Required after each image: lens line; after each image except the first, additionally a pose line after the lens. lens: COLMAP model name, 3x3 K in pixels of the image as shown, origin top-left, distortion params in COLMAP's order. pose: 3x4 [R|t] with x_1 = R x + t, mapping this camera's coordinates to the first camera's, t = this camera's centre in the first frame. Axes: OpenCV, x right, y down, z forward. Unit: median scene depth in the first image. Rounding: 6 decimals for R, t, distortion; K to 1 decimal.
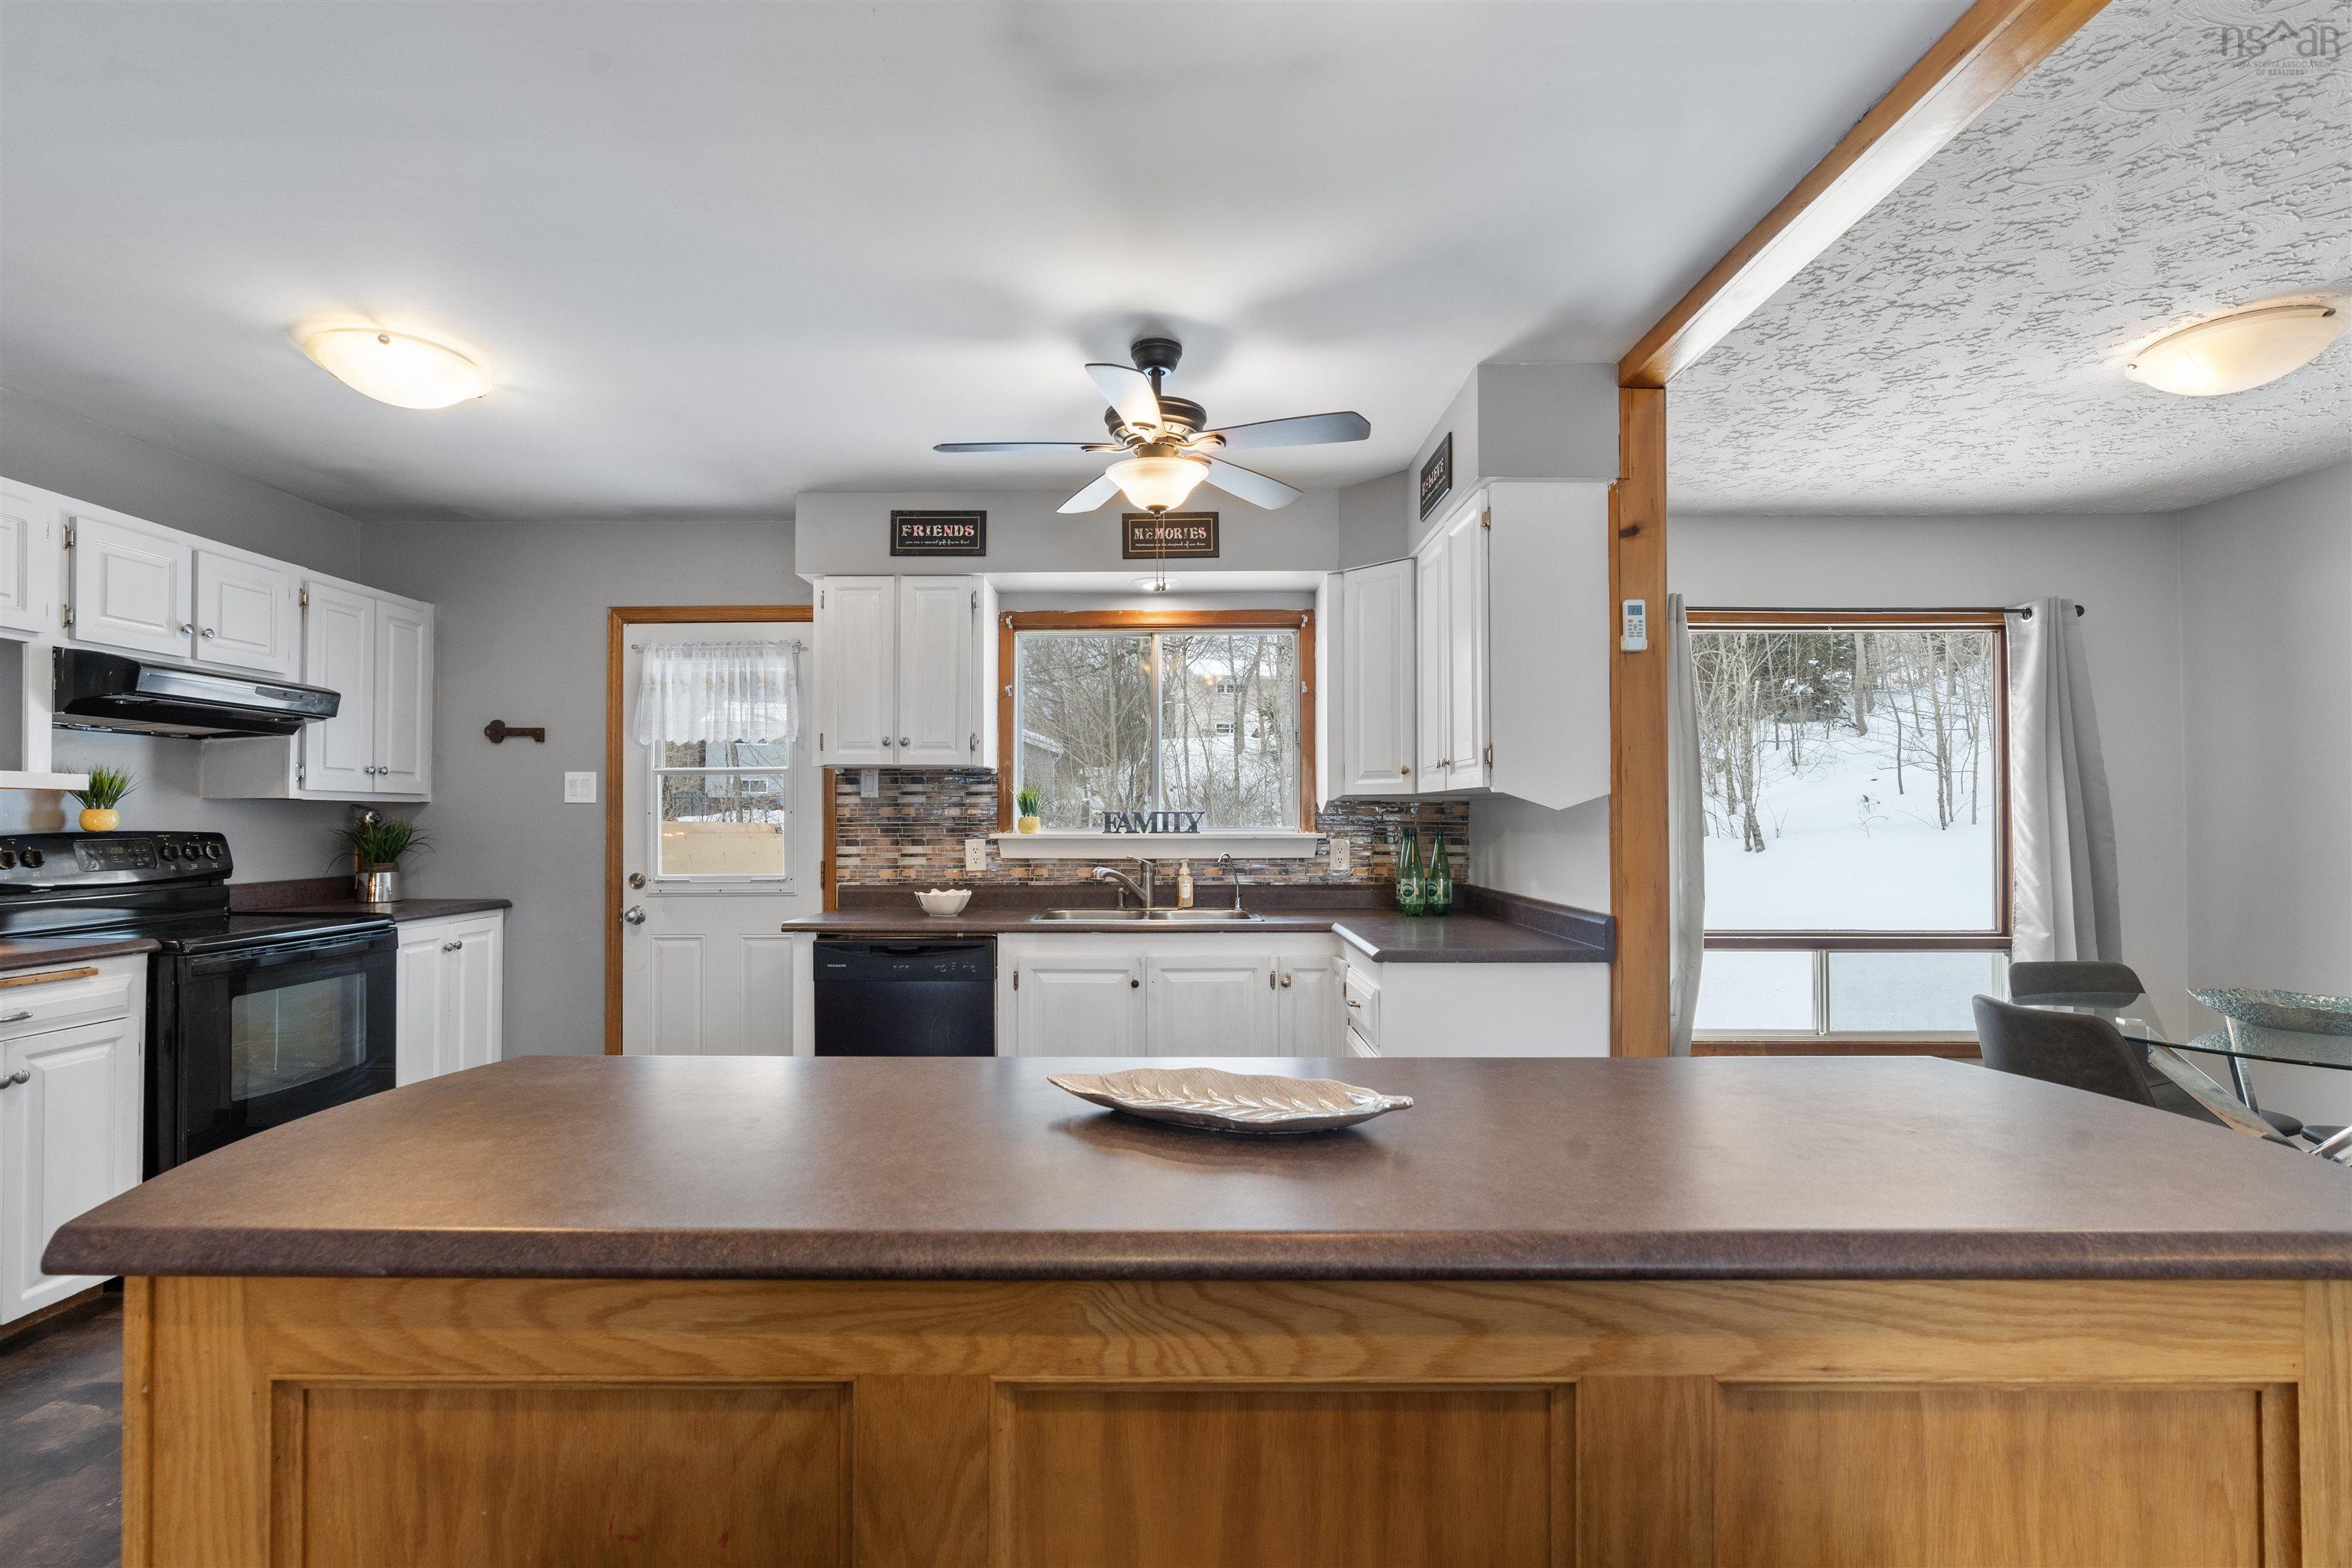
lens RADIAL K [[1065.6, 0, 1137.1], [0, 1065.6, 805.6], [0, 0, 1]] dist [-0.013363, 0.004943]
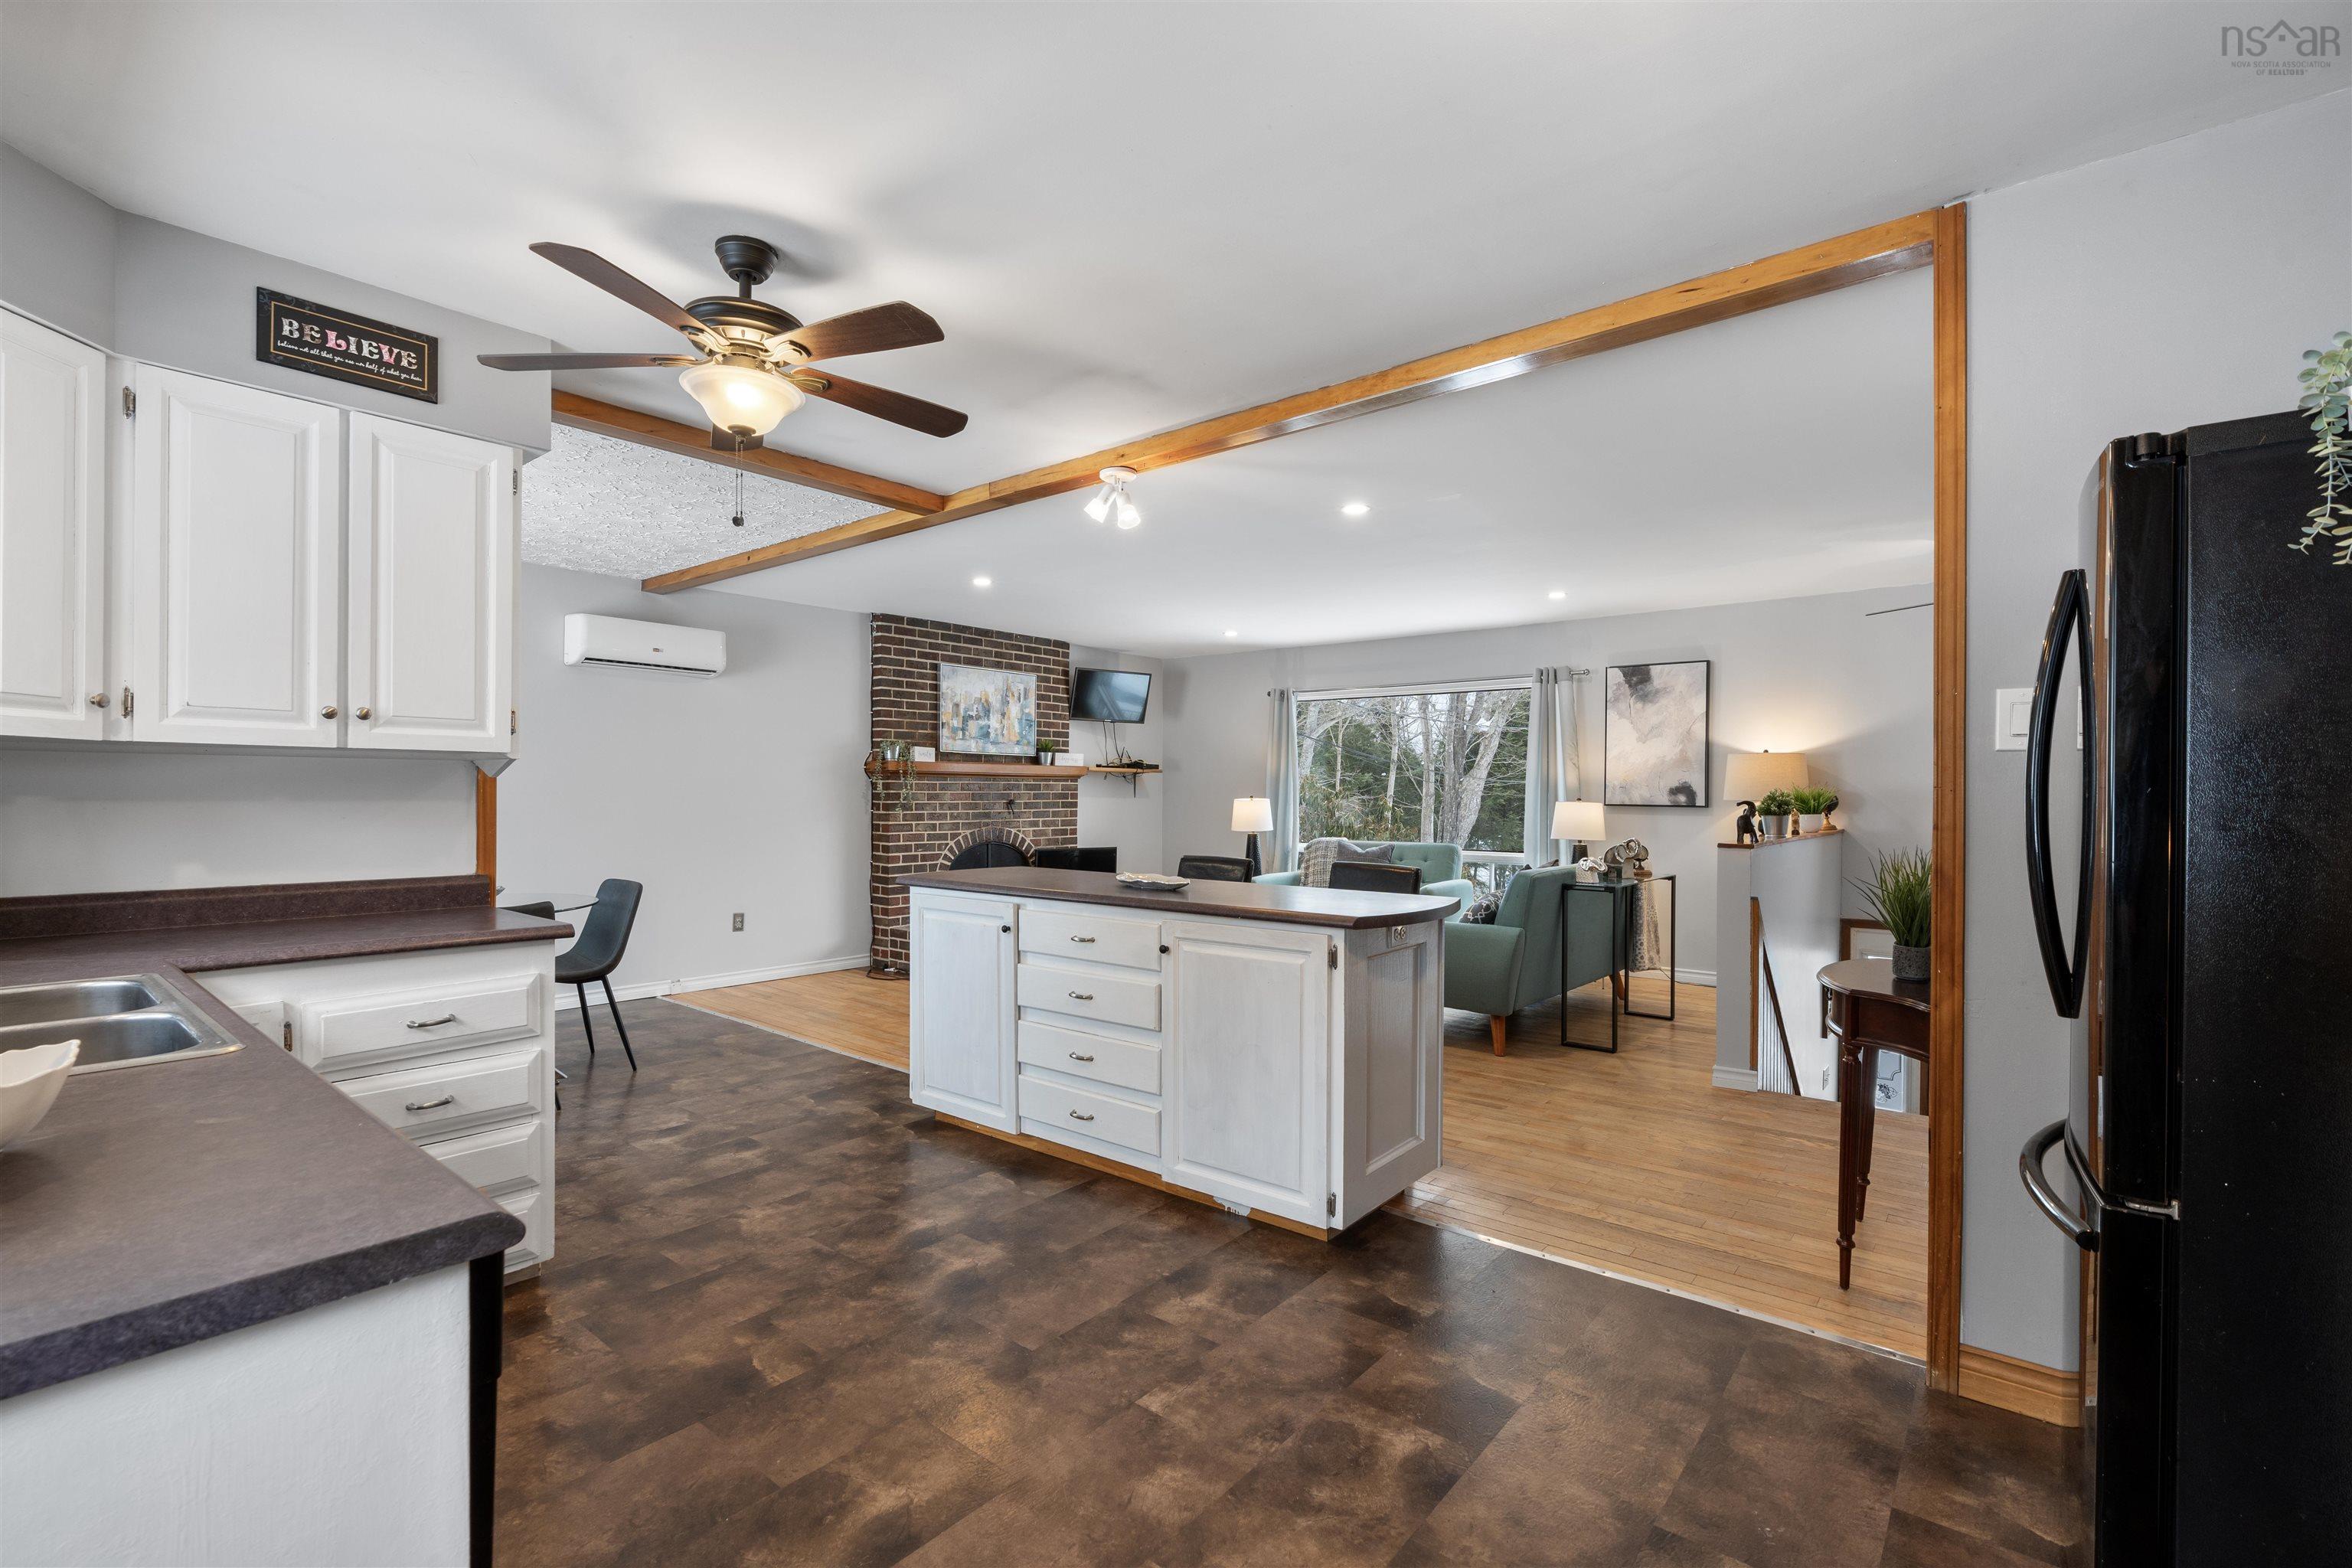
lens RADIAL K [[1055.7, 0, 1162.8], [0, 1055.7, 786.1], [0, 0, 1]] dist [-0.003680, 0.000701]
pose [[-0.781025, -0.001194, 0.624498, -0.532585], [-0.014074, 0.999778, -0.015689, 0.013844], [-0.624341, -0.021043, -0.780868, 0.977954]]
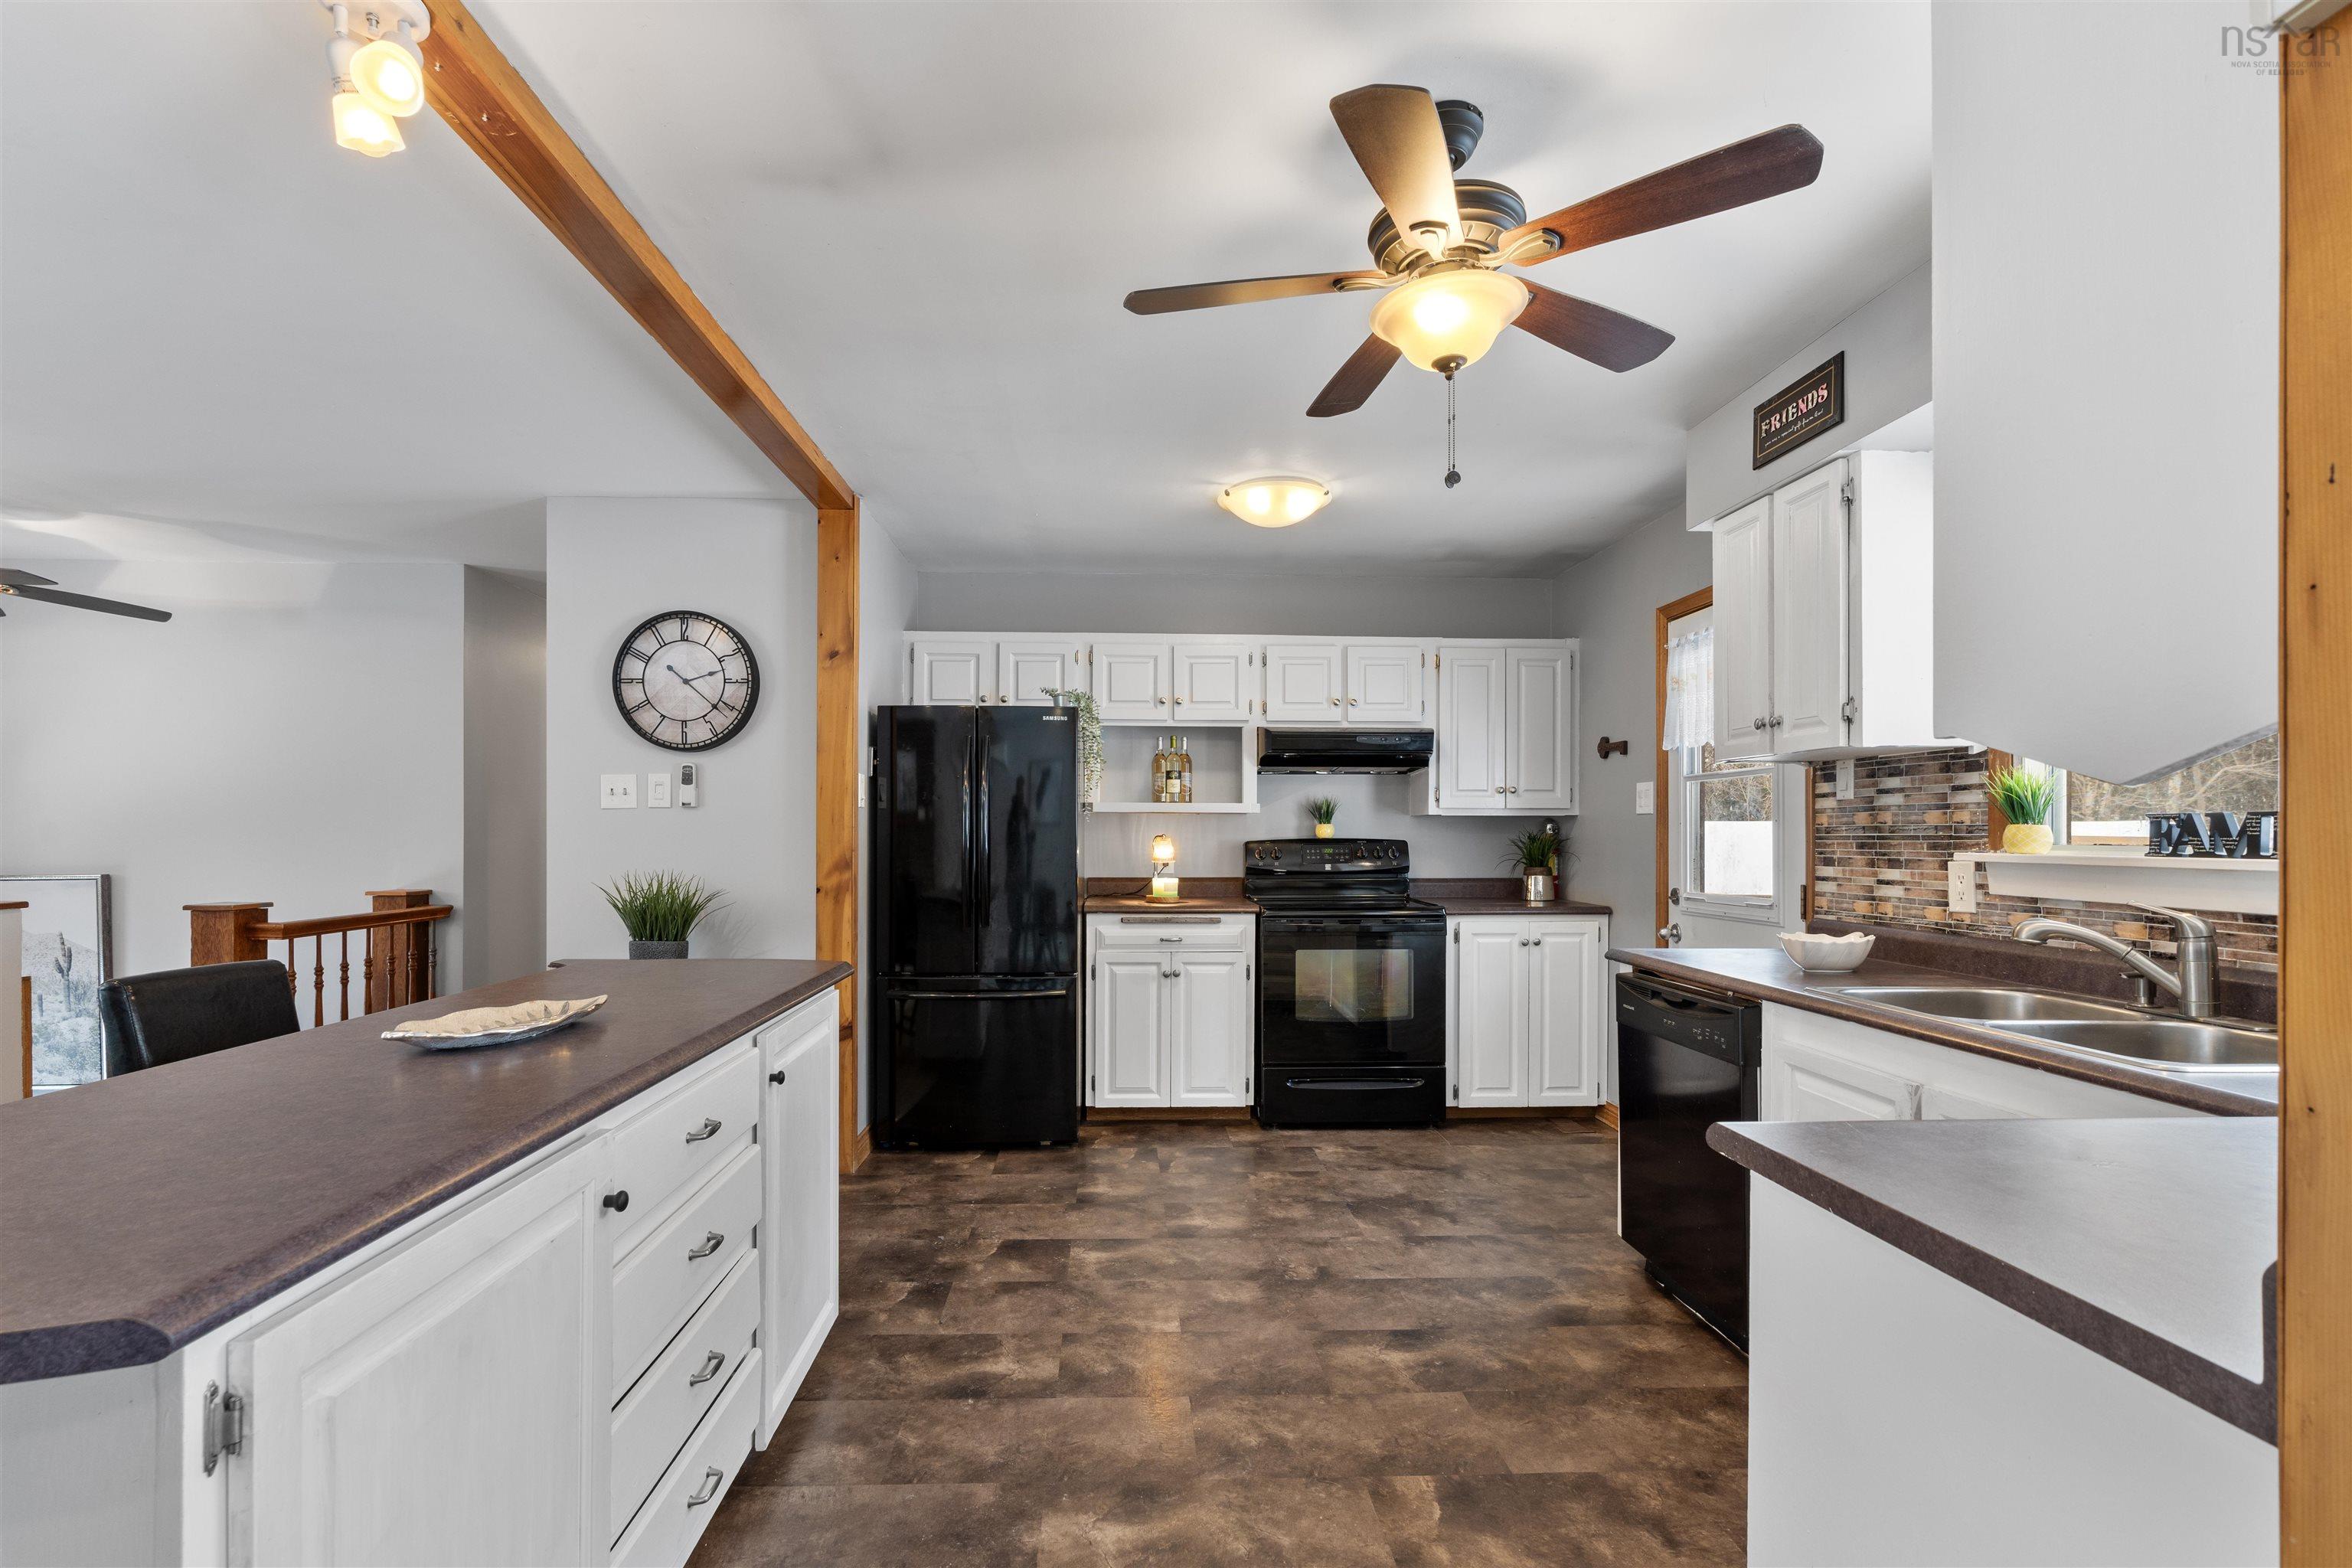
lens RADIAL K [[1063.1, 0, 1154.4], [0, 1063.1, 838.2], [0, 0, 1]] dist [-0.005423, 0.000438]
pose [[0.057546, 0.005449, -0.998328, 0.455234], [0.012459, 0.999903, 0.006176, 0.008893], [0.998265, -0.012793, 0.057472, 0.517046]]
